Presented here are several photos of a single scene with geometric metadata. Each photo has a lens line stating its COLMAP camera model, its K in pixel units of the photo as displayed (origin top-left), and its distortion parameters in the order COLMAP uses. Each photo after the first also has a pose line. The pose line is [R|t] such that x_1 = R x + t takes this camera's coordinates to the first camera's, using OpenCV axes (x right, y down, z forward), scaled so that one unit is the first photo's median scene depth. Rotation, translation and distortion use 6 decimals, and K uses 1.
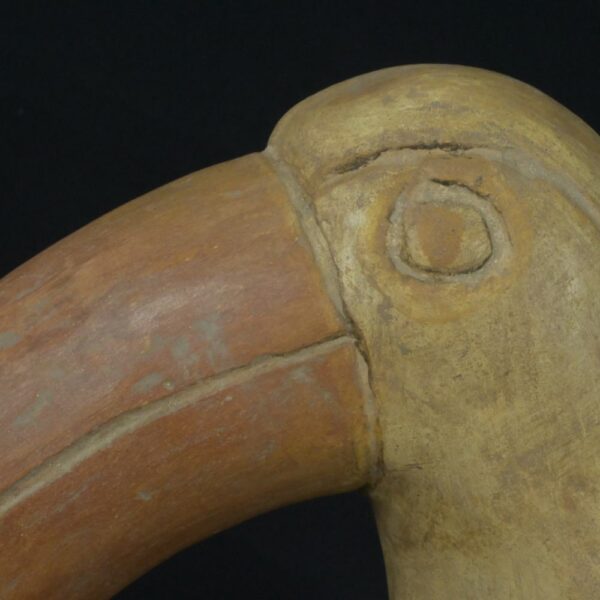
lens RADIAL K [[1905.5, 0, 300.0], [0, 1905.5, 300.0], [0, 0, 1]] dist [0.000337, -0.831600]
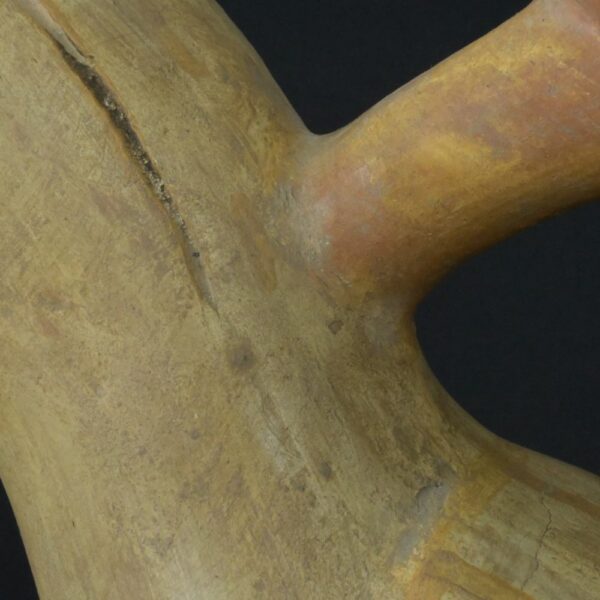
lens RADIAL K [[1905.5, 0, 300.0], [0, 1905.5, 300.0], [0, 0, 1]] dist [0.000337, -0.831600]
pose [[0.882508, -0.209468, -0.421074, 0.577570], [0.180052, 0.977604, -0.108958, 0.202430], [0.434467, 0.020341, 0.900458, 0.319545]]
